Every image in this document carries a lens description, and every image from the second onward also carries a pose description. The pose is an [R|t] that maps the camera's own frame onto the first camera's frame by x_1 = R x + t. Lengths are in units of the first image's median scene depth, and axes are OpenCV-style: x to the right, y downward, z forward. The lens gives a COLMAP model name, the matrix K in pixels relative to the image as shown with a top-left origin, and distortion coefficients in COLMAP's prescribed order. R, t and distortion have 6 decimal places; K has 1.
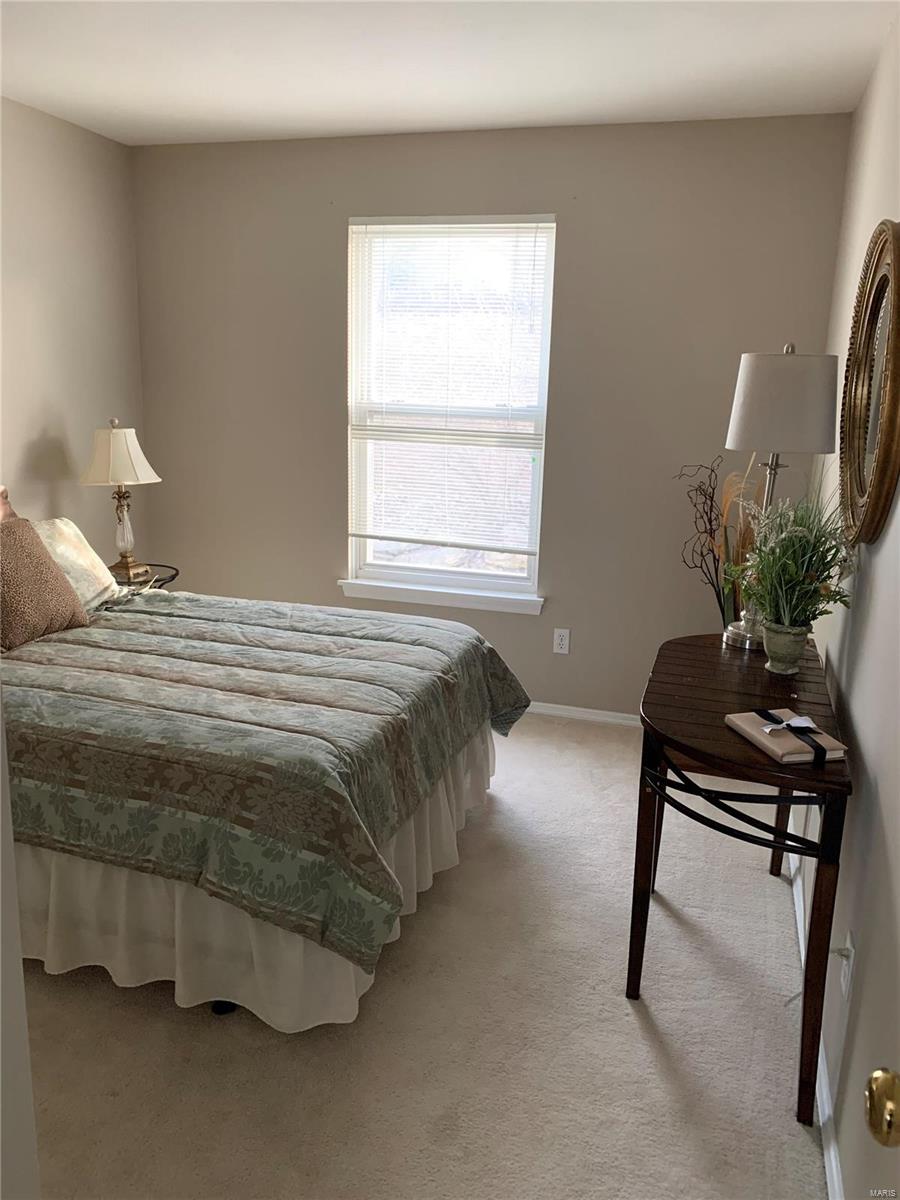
lens RADIAL K [[927.8, 0, 450.0], [0, 927.8, 600.0], [0, 0, 1]] dist [0.087550, -0.130452]
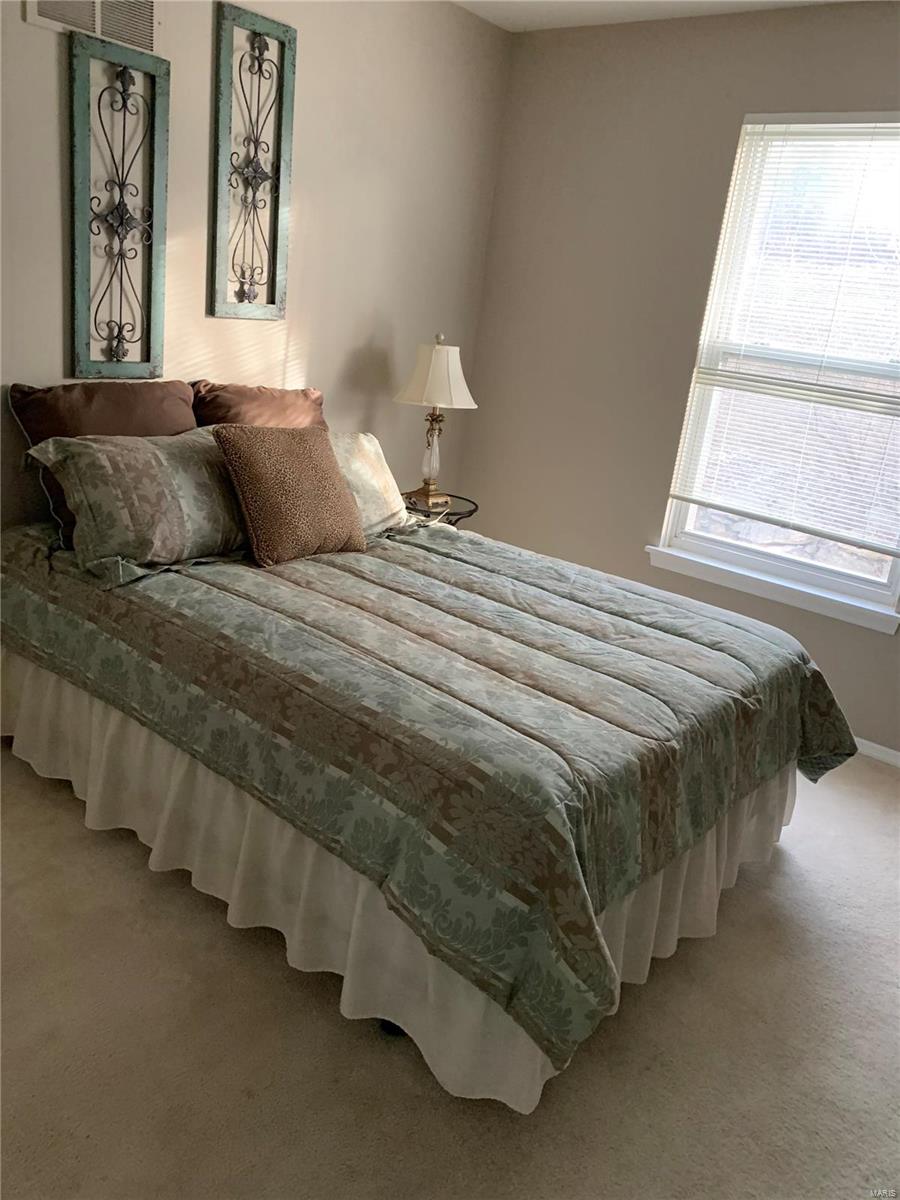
lens RADIAL K [[909.8, 0, 450.0], [0, 909.8, 600.0], [0, 0, 1]] dist [0.031612, -0.026396]
pose [[0.921701, 0.190555, -0.337869, 0.010688], [-0.170572, 0.981392, 0.088180, -0.025245], [0.348385, -0.023645, 0.937053, 0.230275]]
